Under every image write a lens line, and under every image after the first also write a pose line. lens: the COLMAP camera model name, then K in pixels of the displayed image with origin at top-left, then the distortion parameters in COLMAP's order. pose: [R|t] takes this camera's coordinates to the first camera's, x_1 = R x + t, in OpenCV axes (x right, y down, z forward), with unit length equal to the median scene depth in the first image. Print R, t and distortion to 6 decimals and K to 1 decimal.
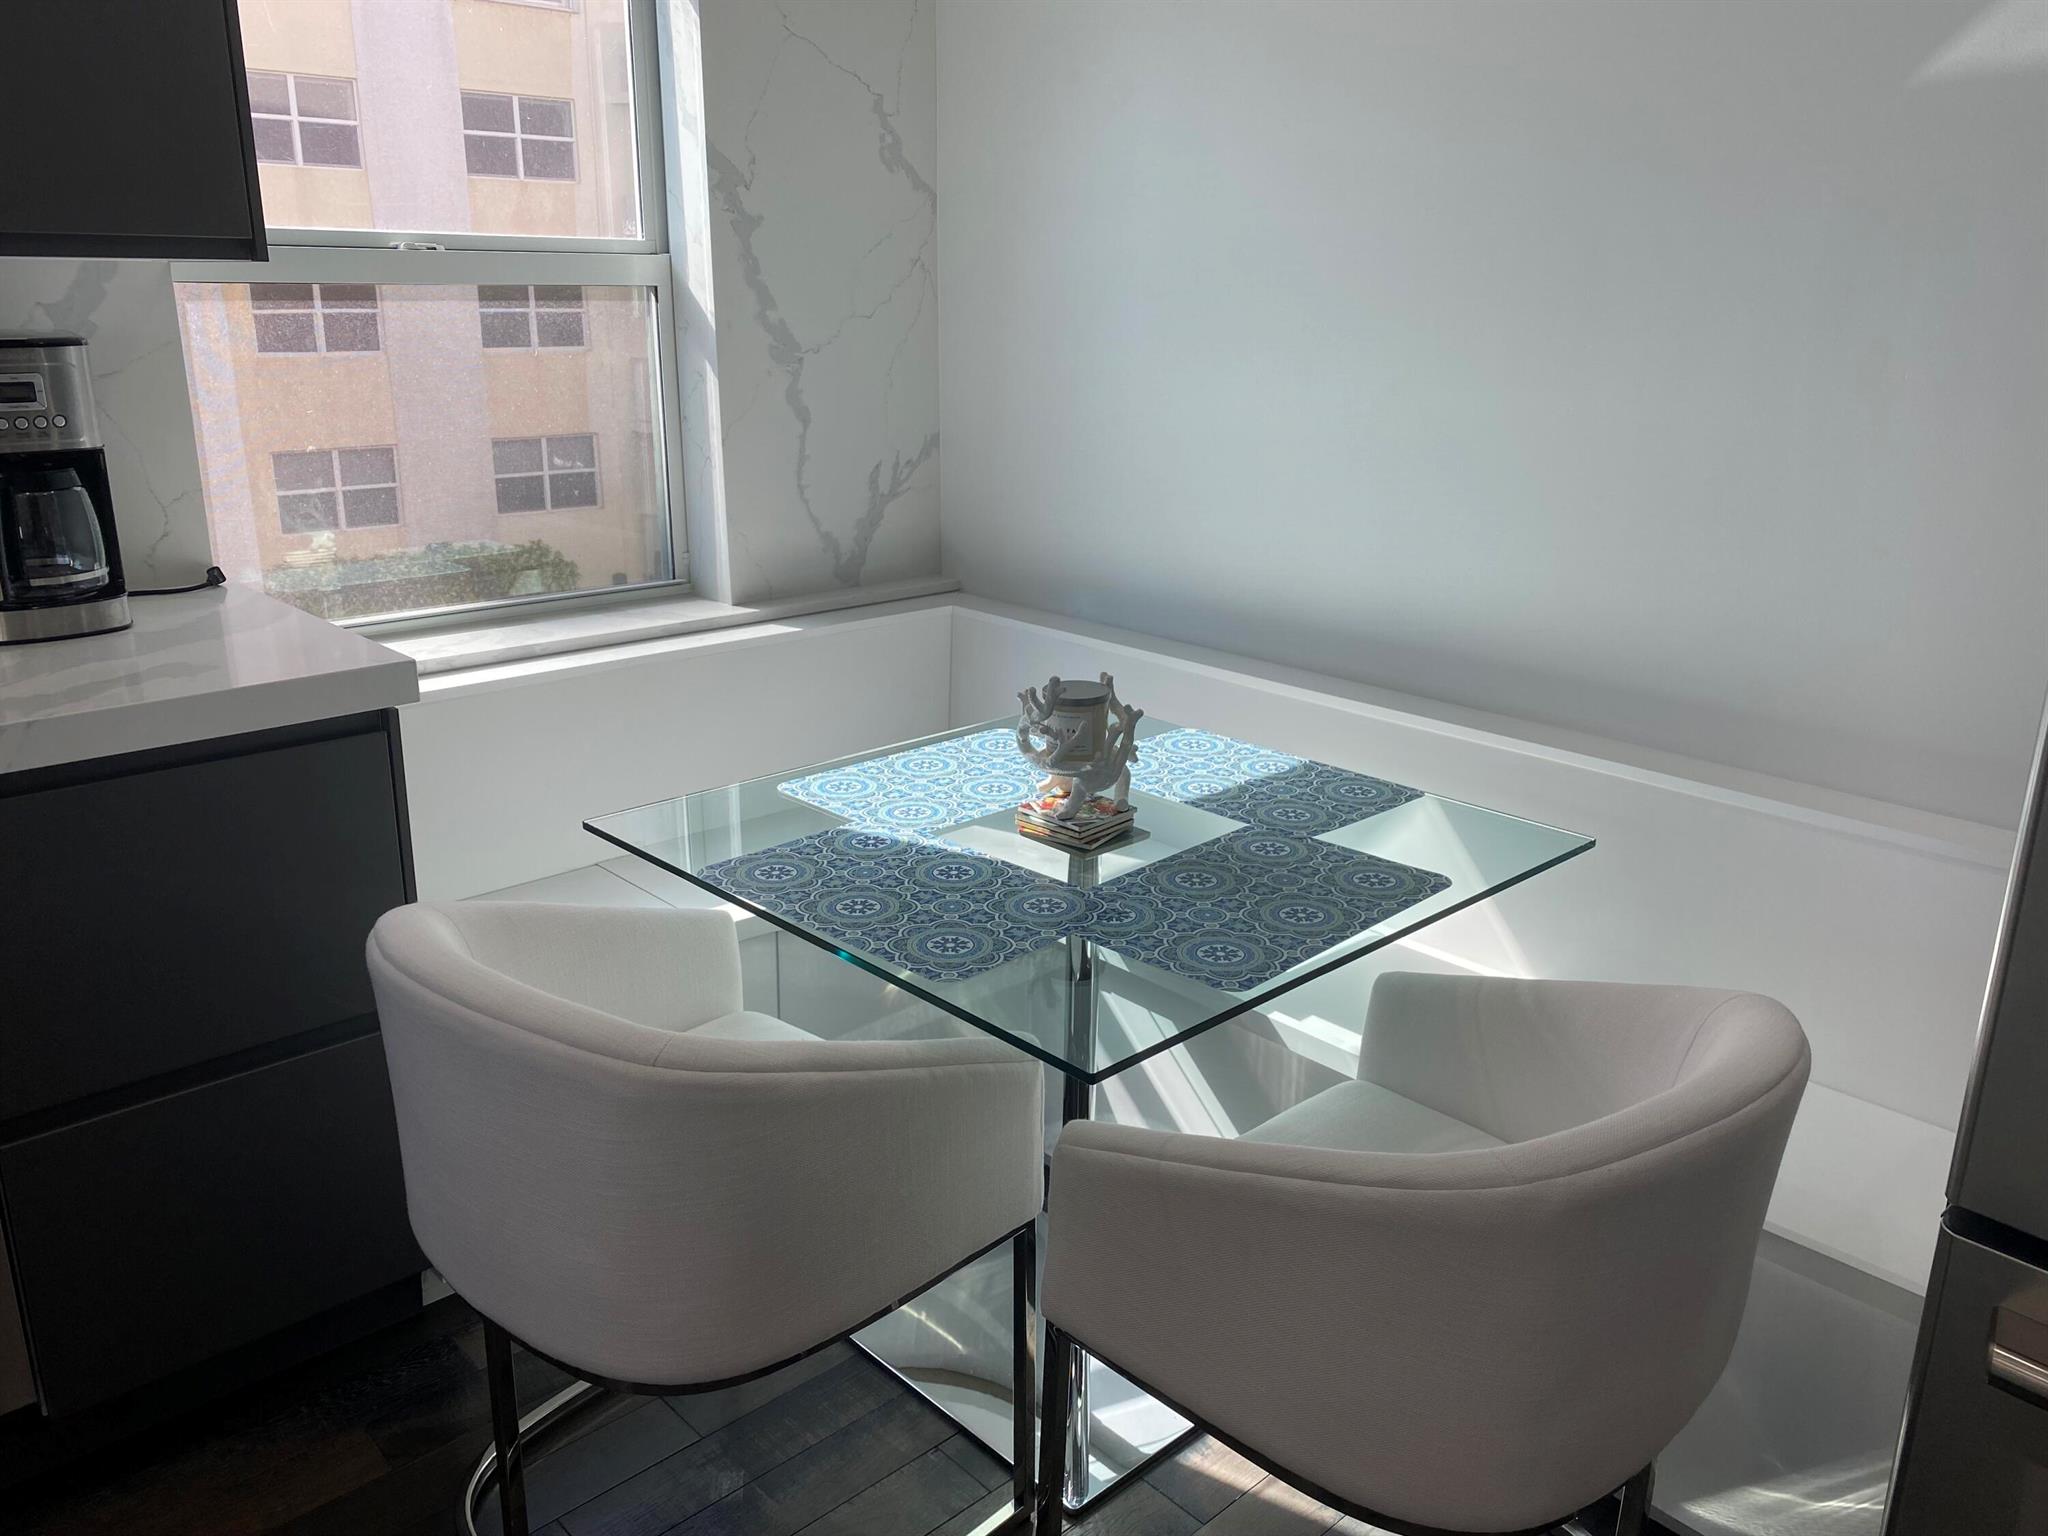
lens RADIAL K [[1584.8, 0, 1033.2], [0, 1584.8, 755.4], [0, 0, 1]] dist [0.047864, -0.051785]
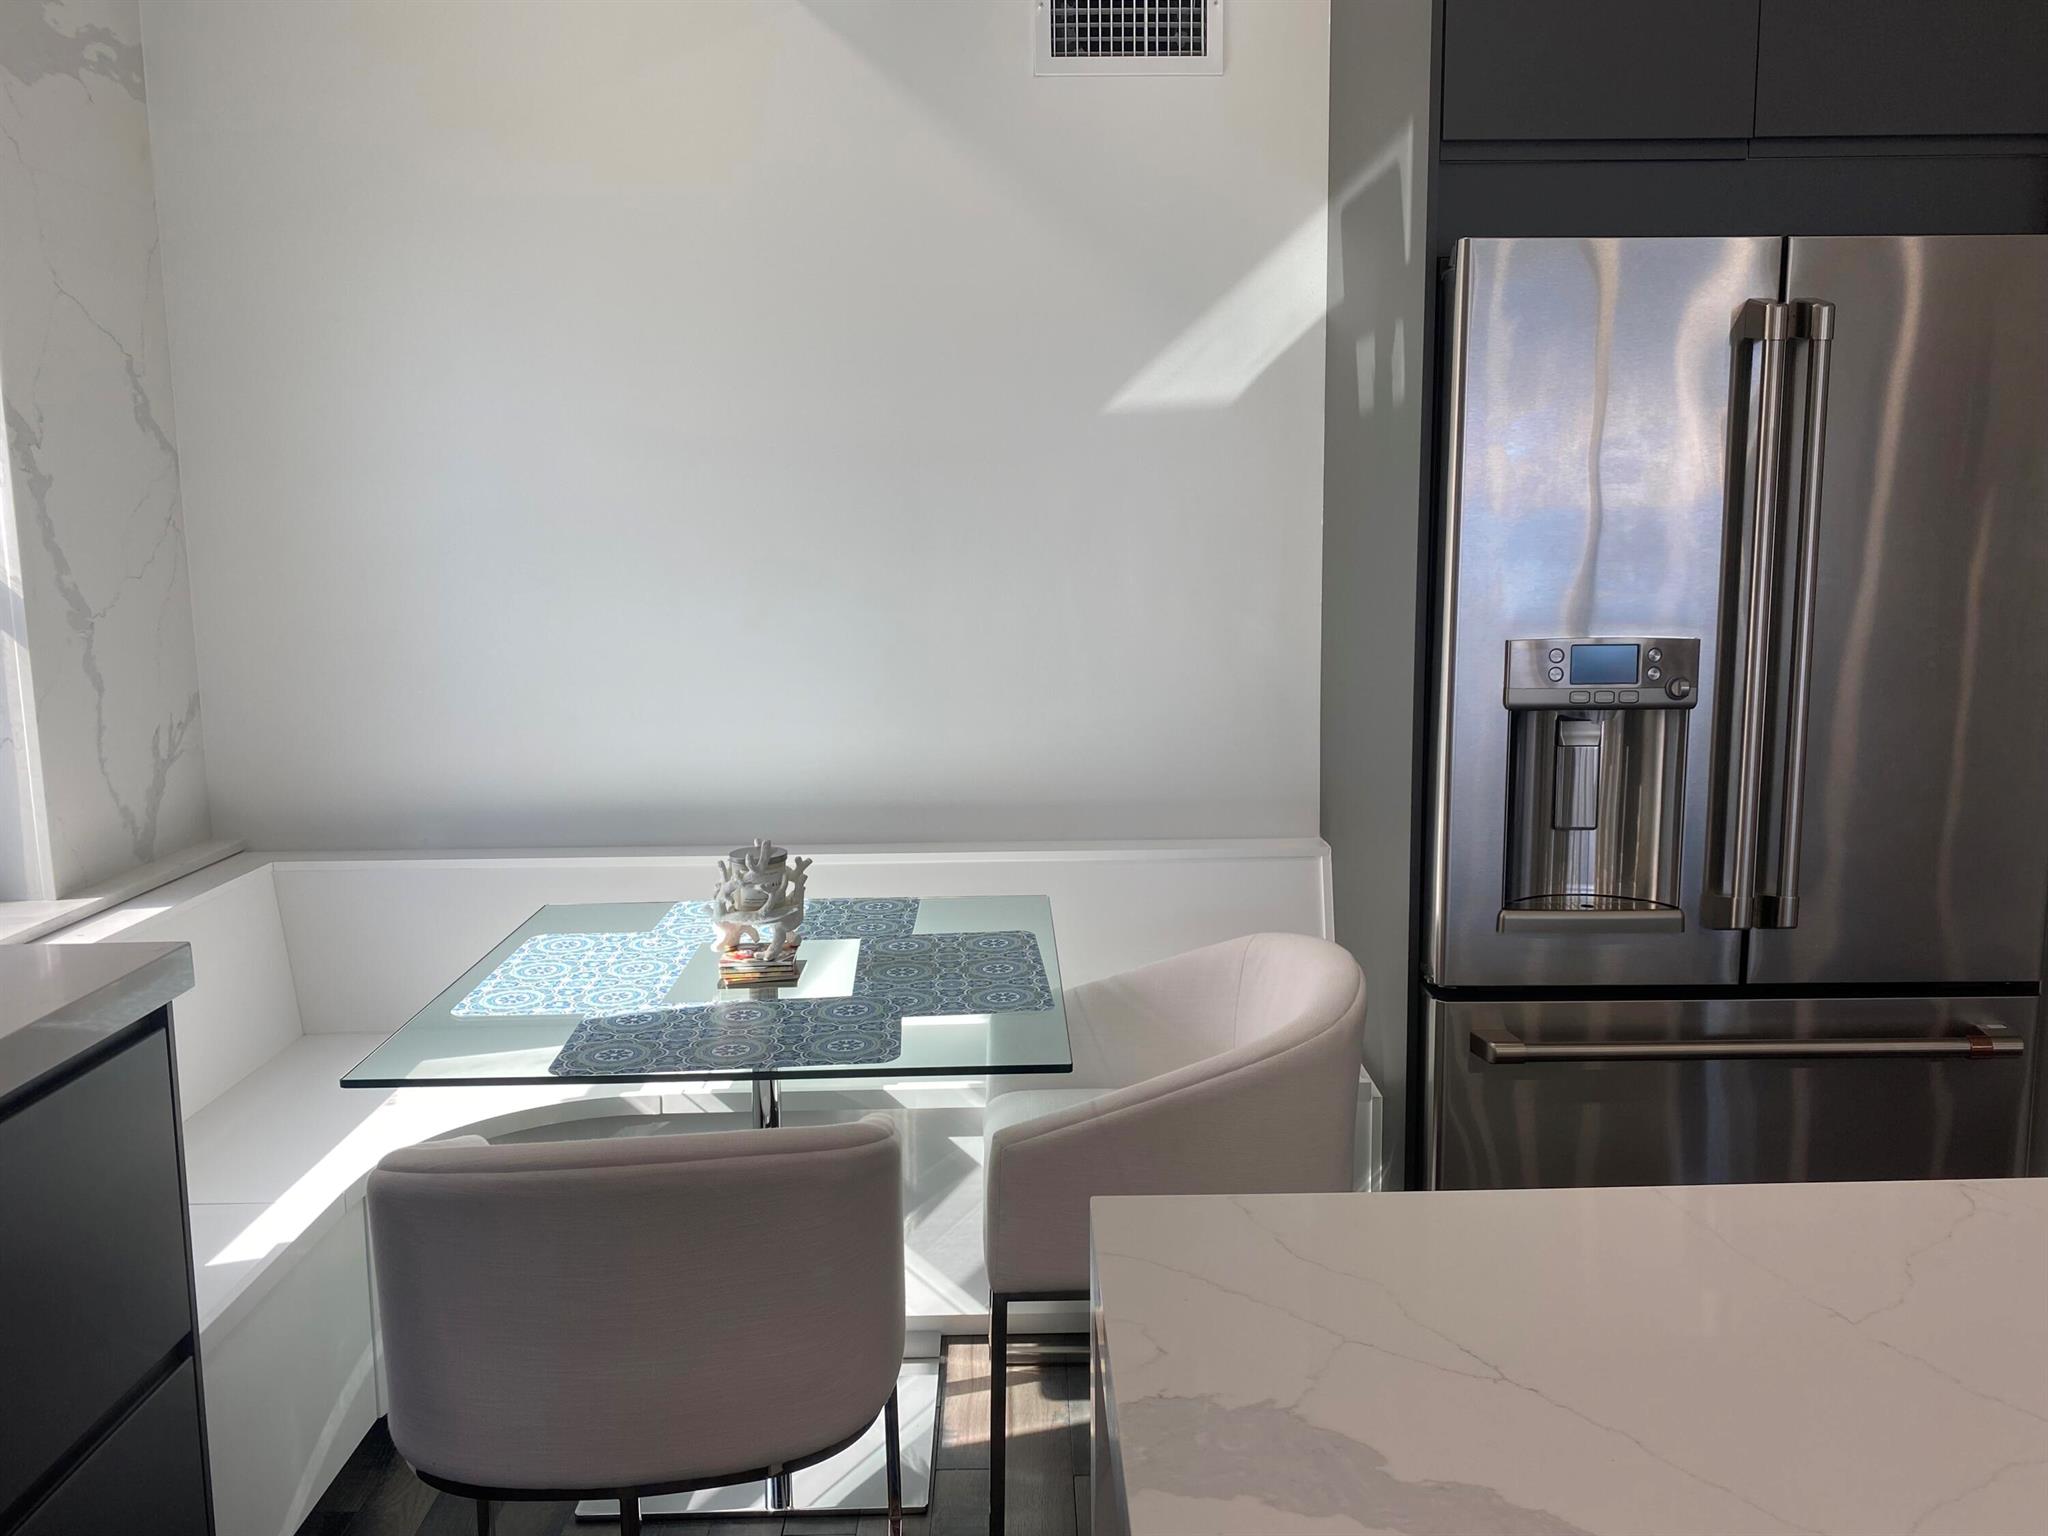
lens RADIAL K [[1584.8, 0, 1064.8], [0, 1584.8, 738.2], [0, 0, 1]] dist [0.047864, -0.051785]
pose [[0.657520, -0.116819, 0.744326, -0.636712], [0.230355, 0.971771, -0.050975, -0.010039], [-0.717359, 0.204977, 0.665868, -0.012397]]
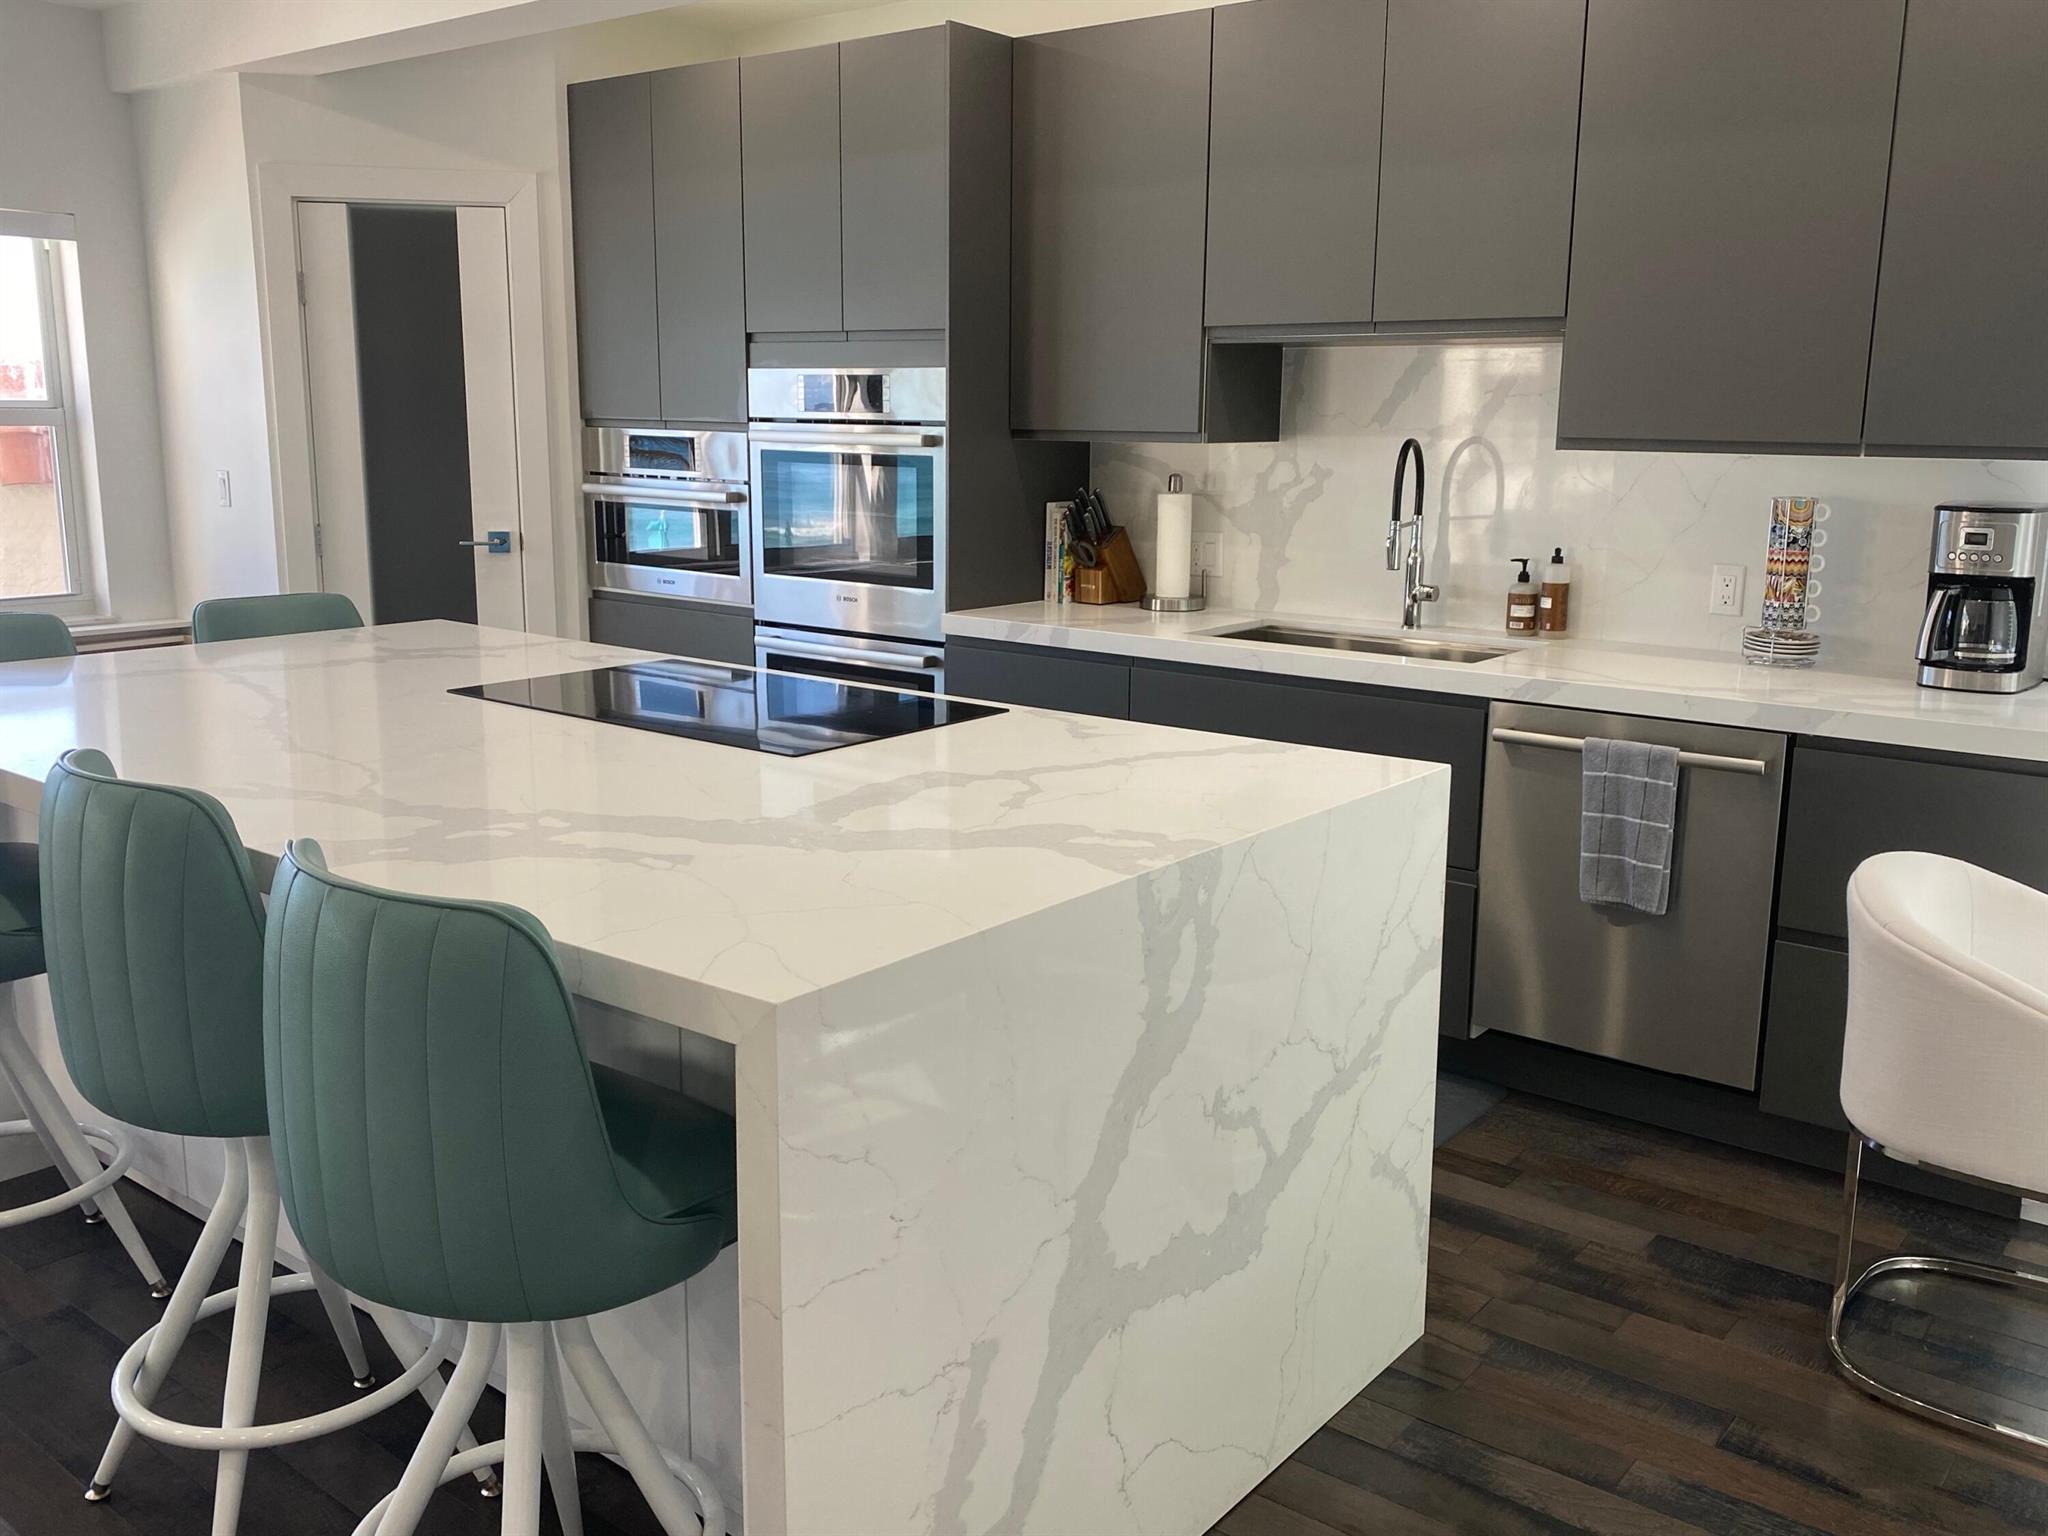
lens RADIAL K [[1766.9, 0, 1019.9], [0, 1766.9, 758.1], [0, 0, 1]] dist [0.061562, -0.106584]
pose [[0.138752, 0.191330, -0.971669, 0.902252], [-0.290276, 0.945923, 0.144809, 0.006440], [0.946830, 0.261960, 0.186788, -0.184429]]
